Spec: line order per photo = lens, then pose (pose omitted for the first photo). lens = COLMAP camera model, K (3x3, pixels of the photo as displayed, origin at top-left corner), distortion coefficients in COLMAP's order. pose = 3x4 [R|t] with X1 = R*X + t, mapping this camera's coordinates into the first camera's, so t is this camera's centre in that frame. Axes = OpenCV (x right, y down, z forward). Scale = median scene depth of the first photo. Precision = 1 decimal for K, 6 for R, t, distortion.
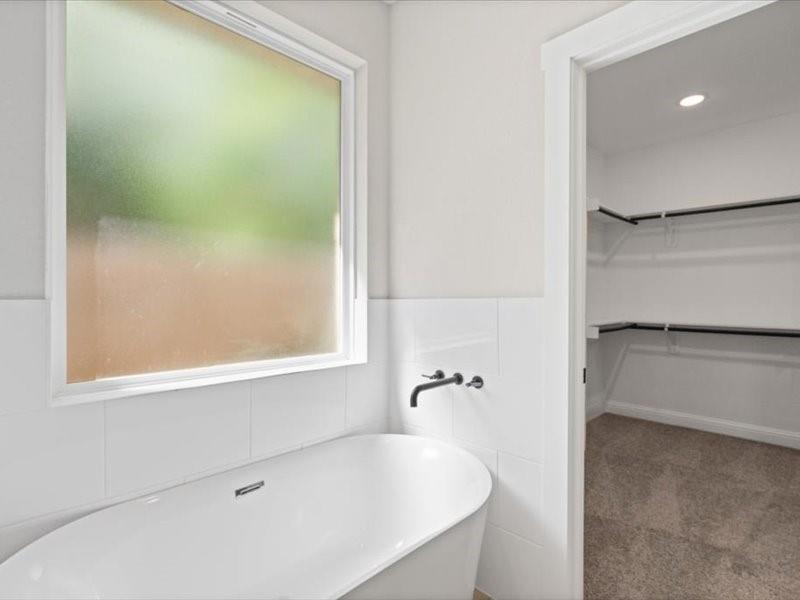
lens RADIAL K [[401.3, 0, 401.3], [0, 401.3, 304.4], [0, 0, 1]] dist [-0.002013, 0.000188]
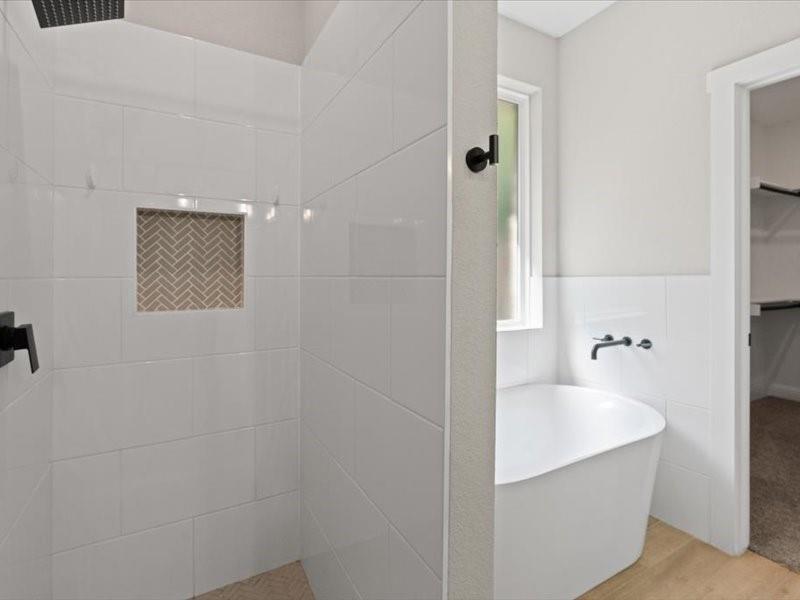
lens RADIAL K [[407.6, 0, 401.9], [0, 407.6, 279.9], [0, 0, 1]] dist [0.000158, -0.000734]
pose [[0.966777, -0.001579, -0.255616, -0.189230], [-0.000746, 0.999959, -0.008999, 0.007958], [0.255619, 0.008891, 0.966737, -0.357393]]
